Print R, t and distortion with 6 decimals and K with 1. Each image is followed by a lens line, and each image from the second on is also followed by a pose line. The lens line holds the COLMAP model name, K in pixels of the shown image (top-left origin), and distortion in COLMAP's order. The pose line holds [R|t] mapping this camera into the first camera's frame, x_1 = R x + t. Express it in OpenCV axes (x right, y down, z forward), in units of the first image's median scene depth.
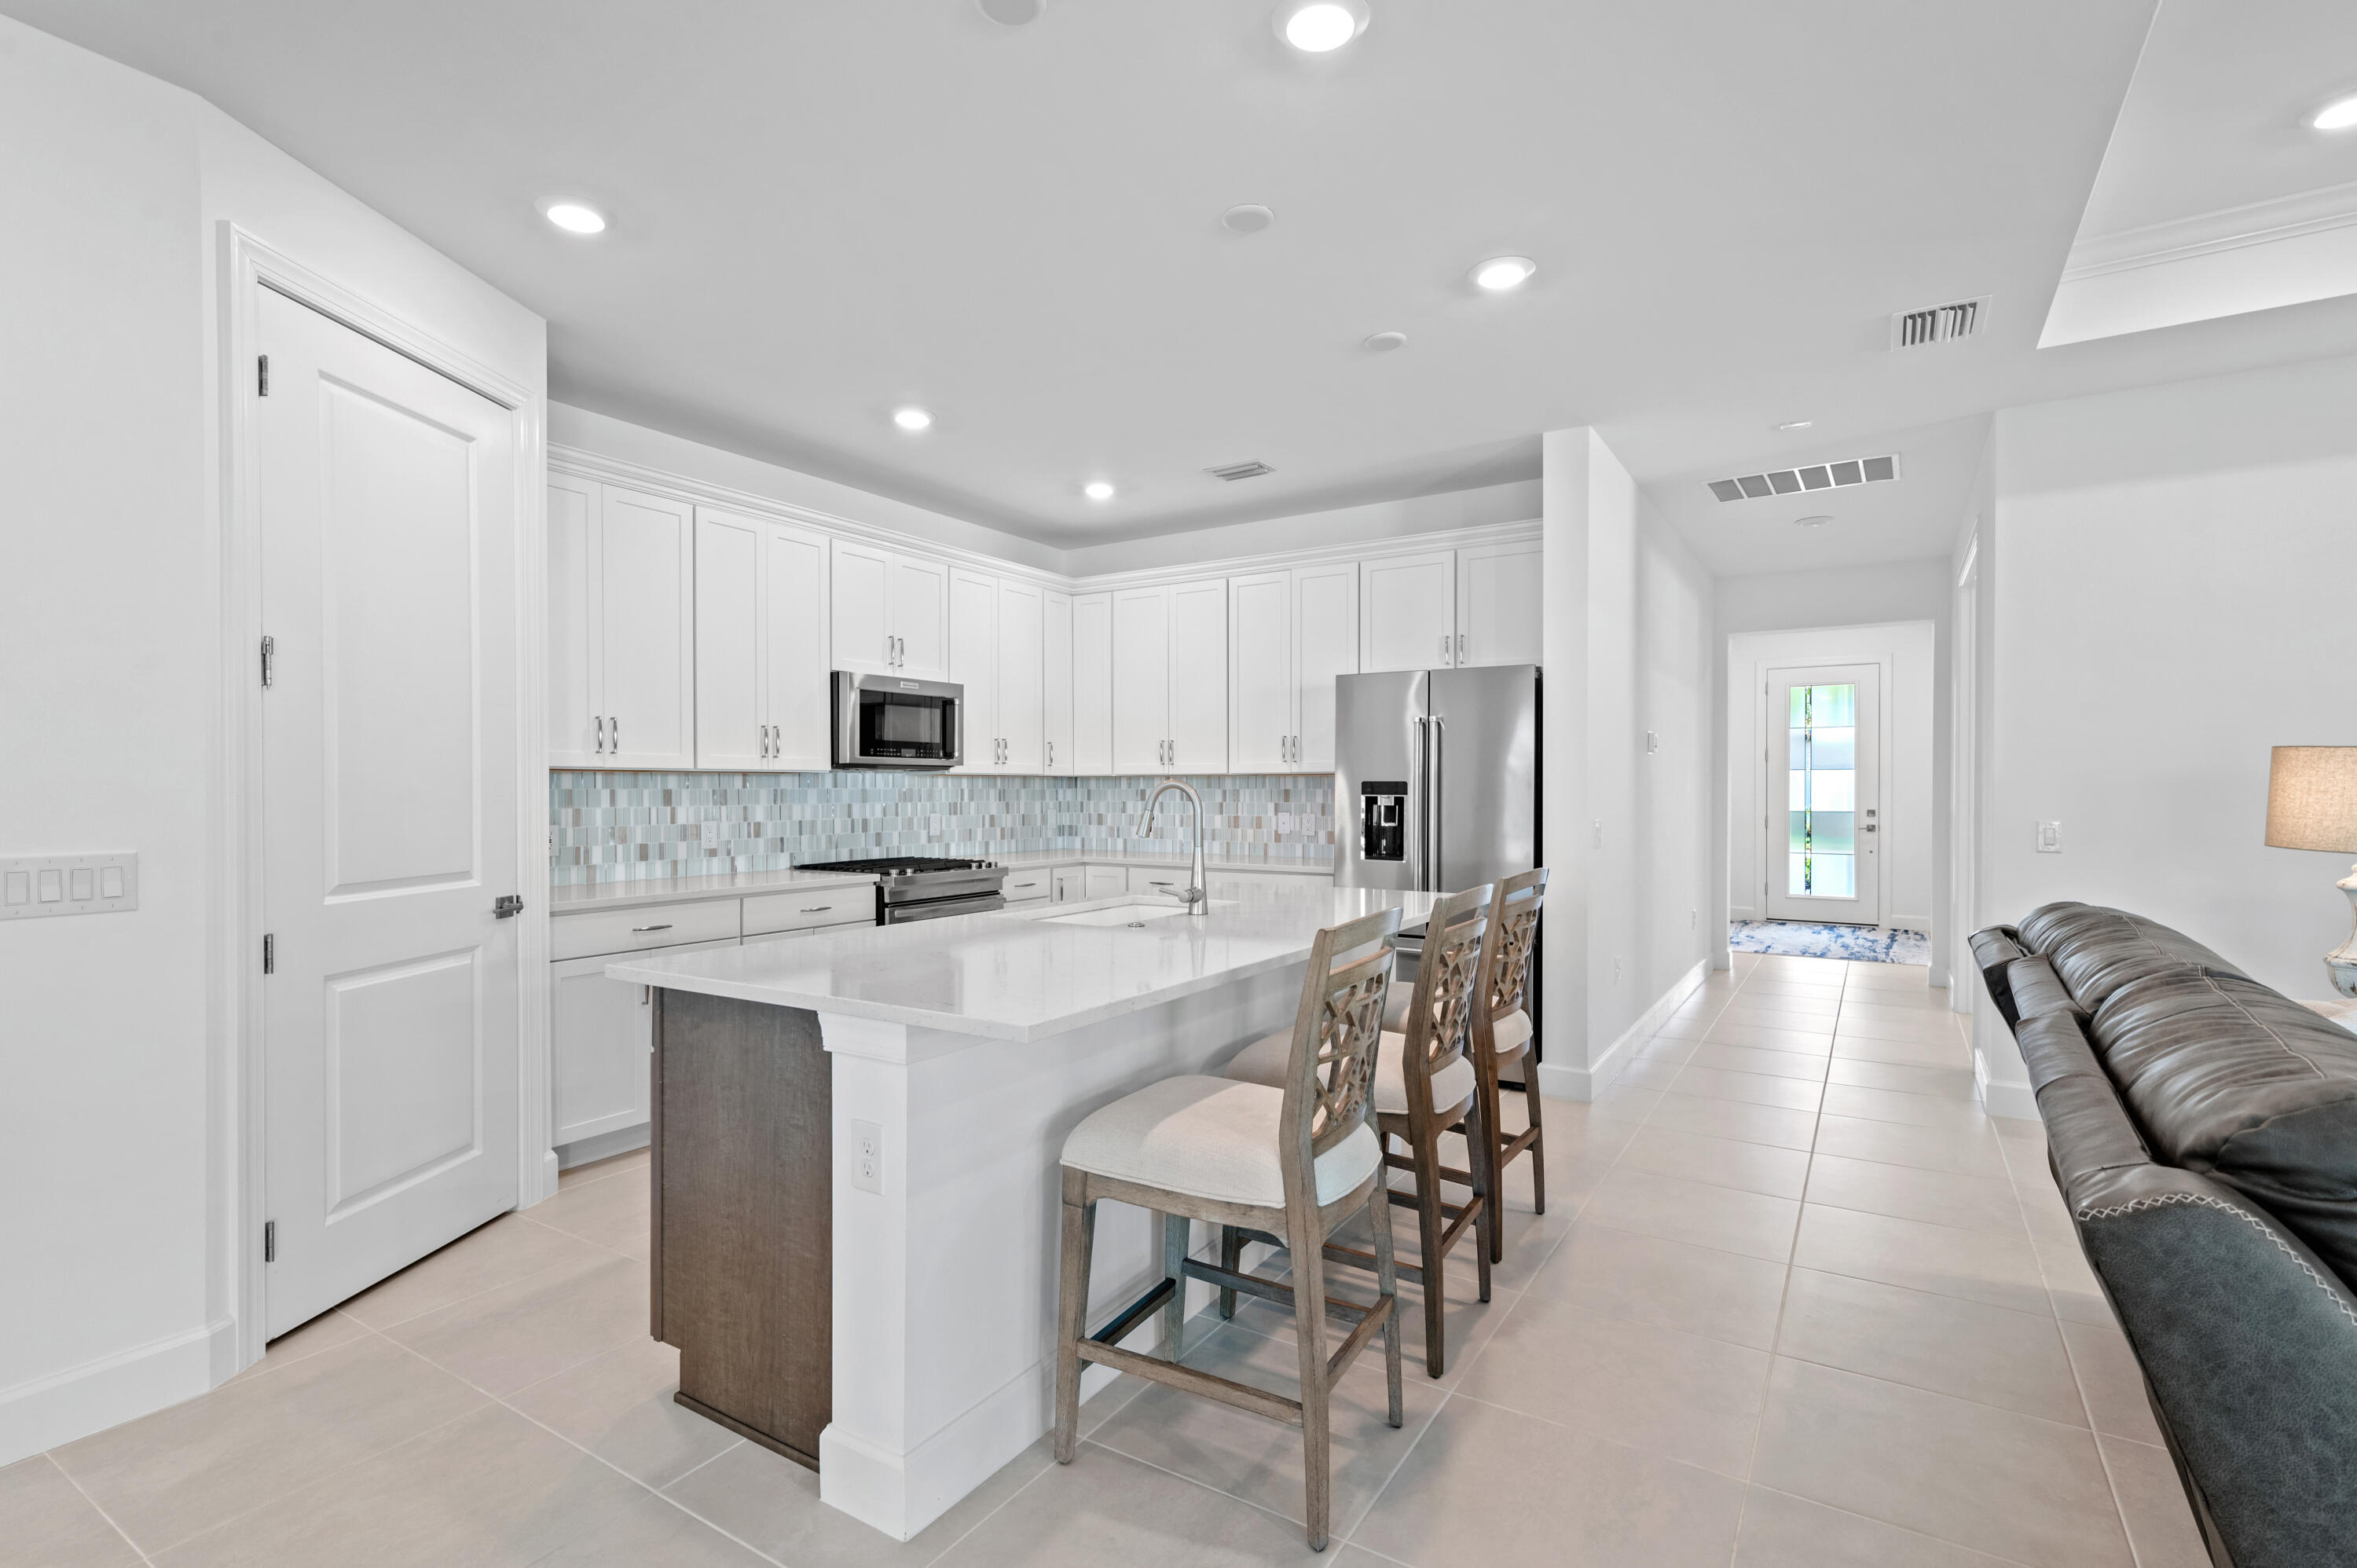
lens RADIAL K [[1114.7, 0, 1178.5], [0, 1114.7, 784.0], [0, 0, 1]] dist [-0.000034, 0.000102]
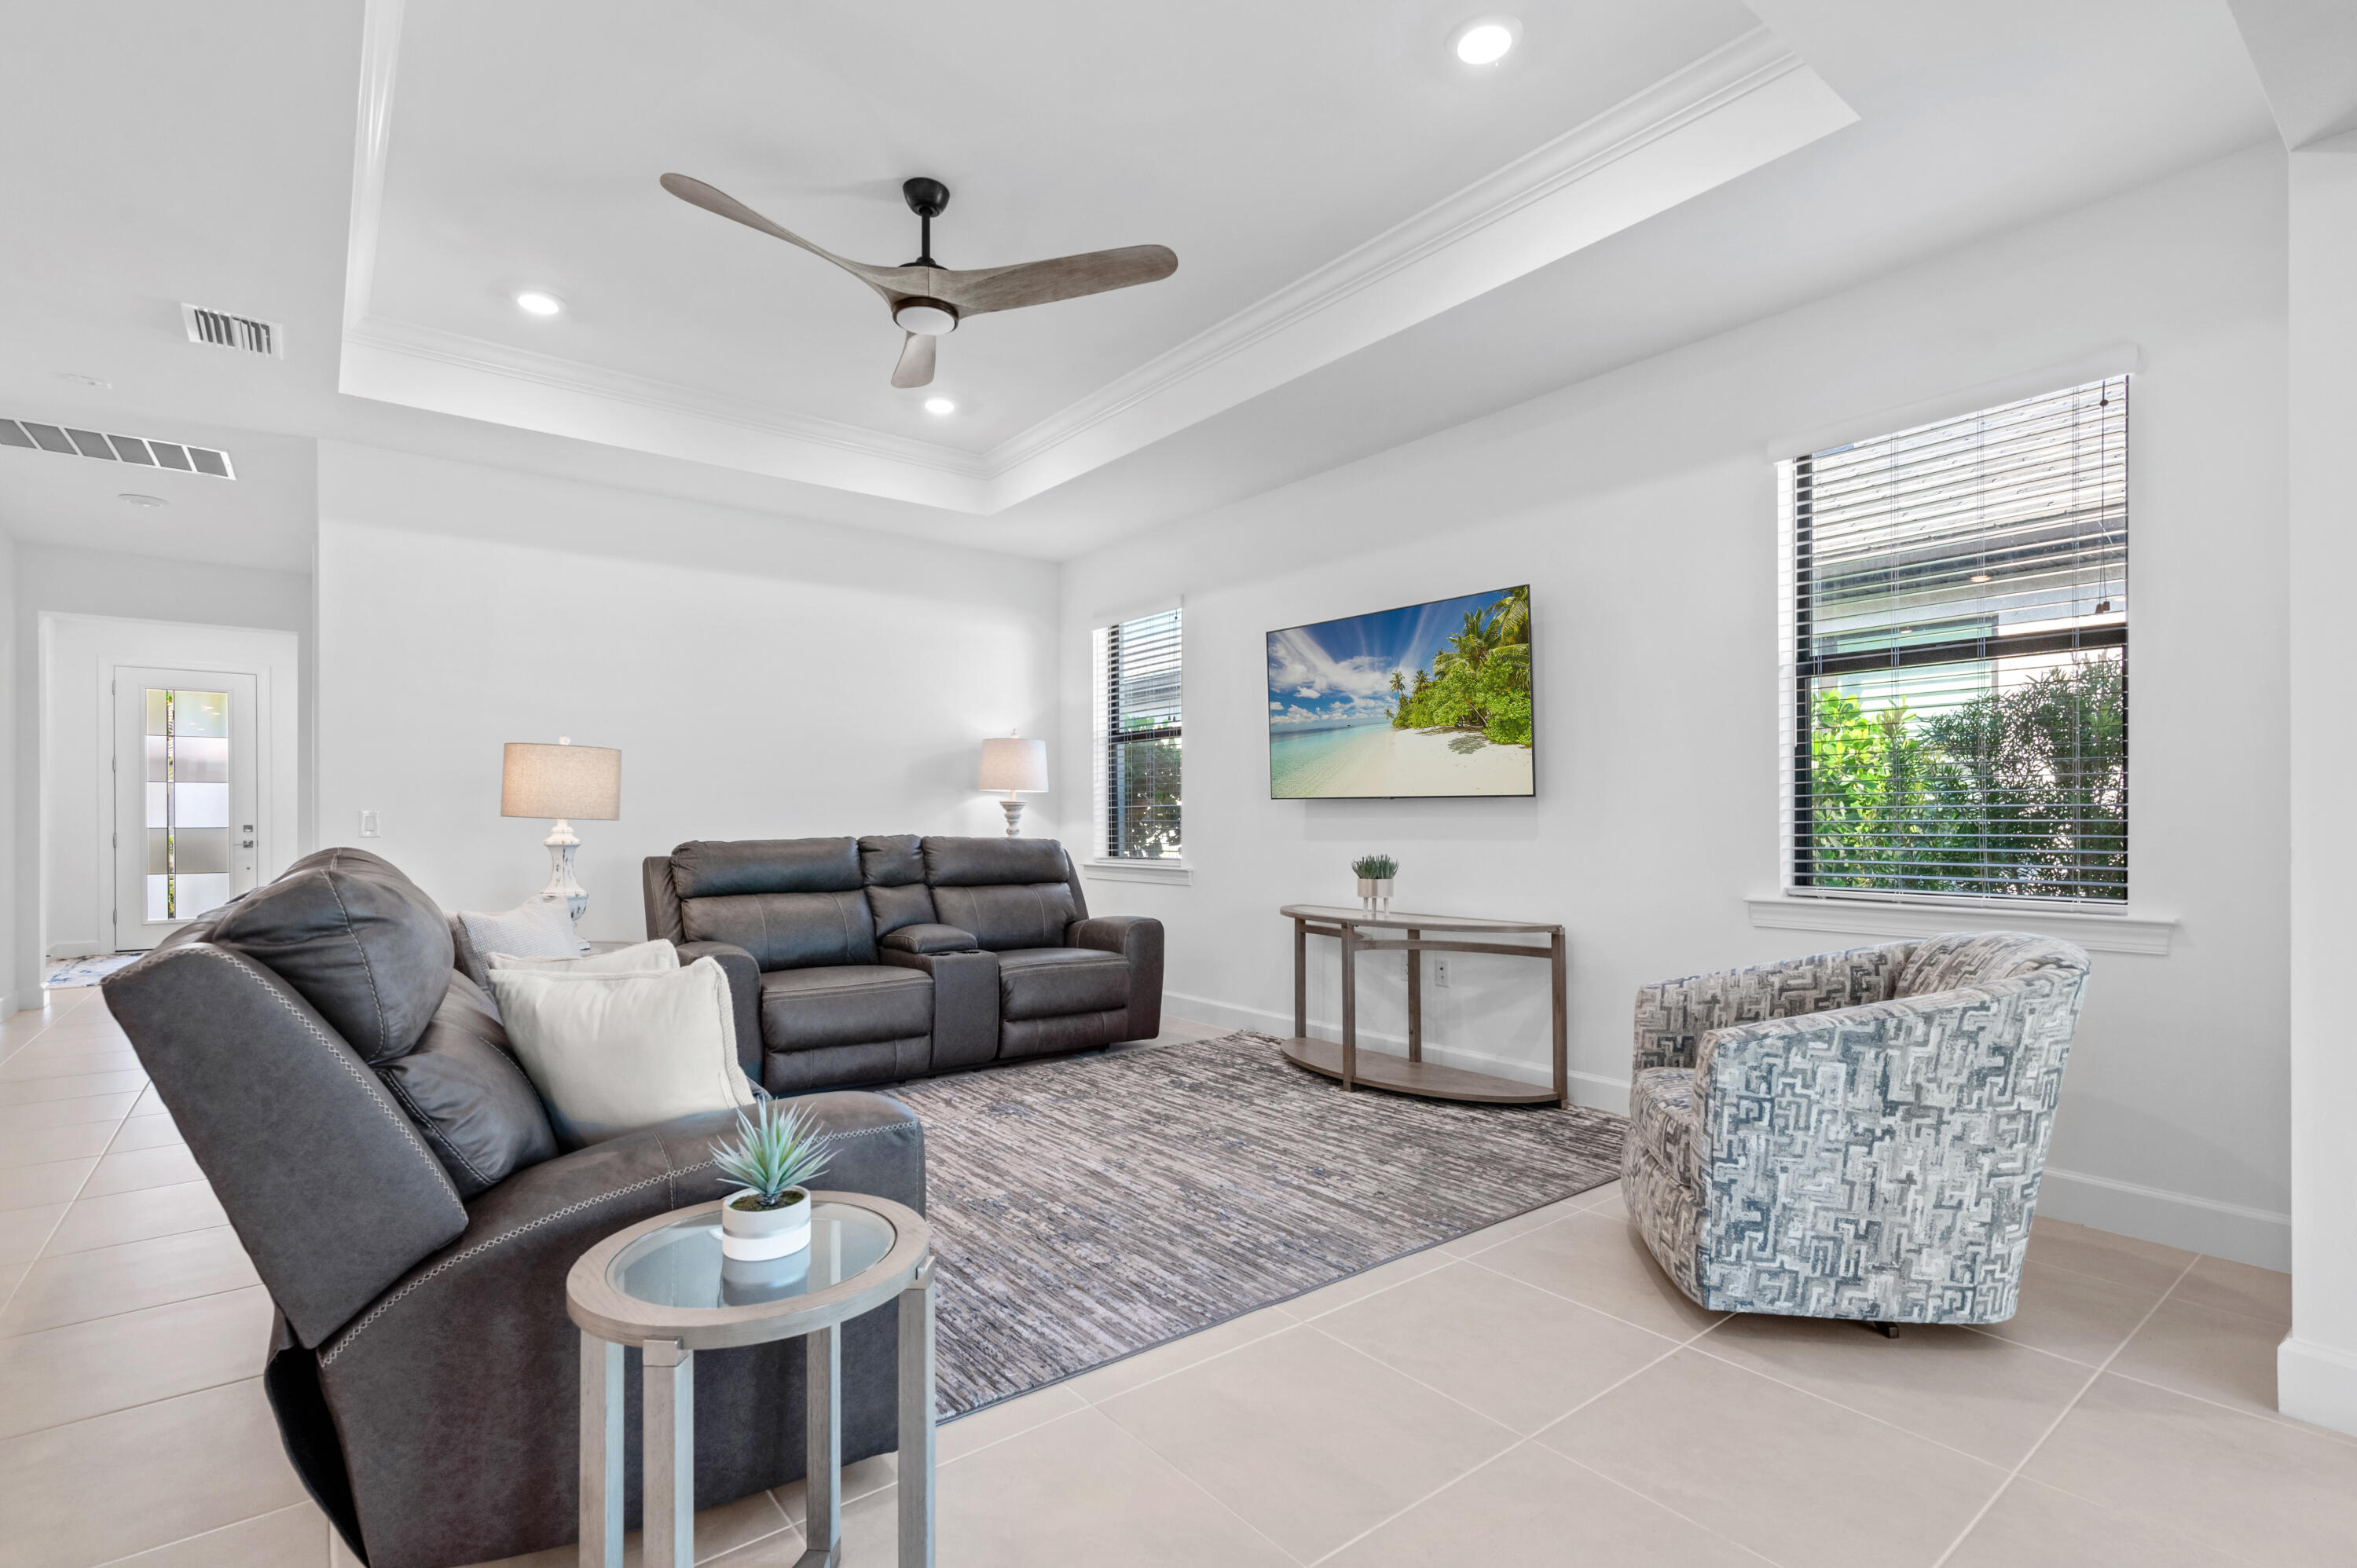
lens RADIAL K [[1087.6, 0, 1149.7], [0, 1087.6, 824.4], [0, 0, 1]] dist [0.019111, 0.000262]
pose [[0.353423, 0.001206, 0.935463, 0.001553], [-0.001142, 0.999999, -0.000857, 0.057101], [-0.935463, -0.000766, 0.353424, -0.190143]]
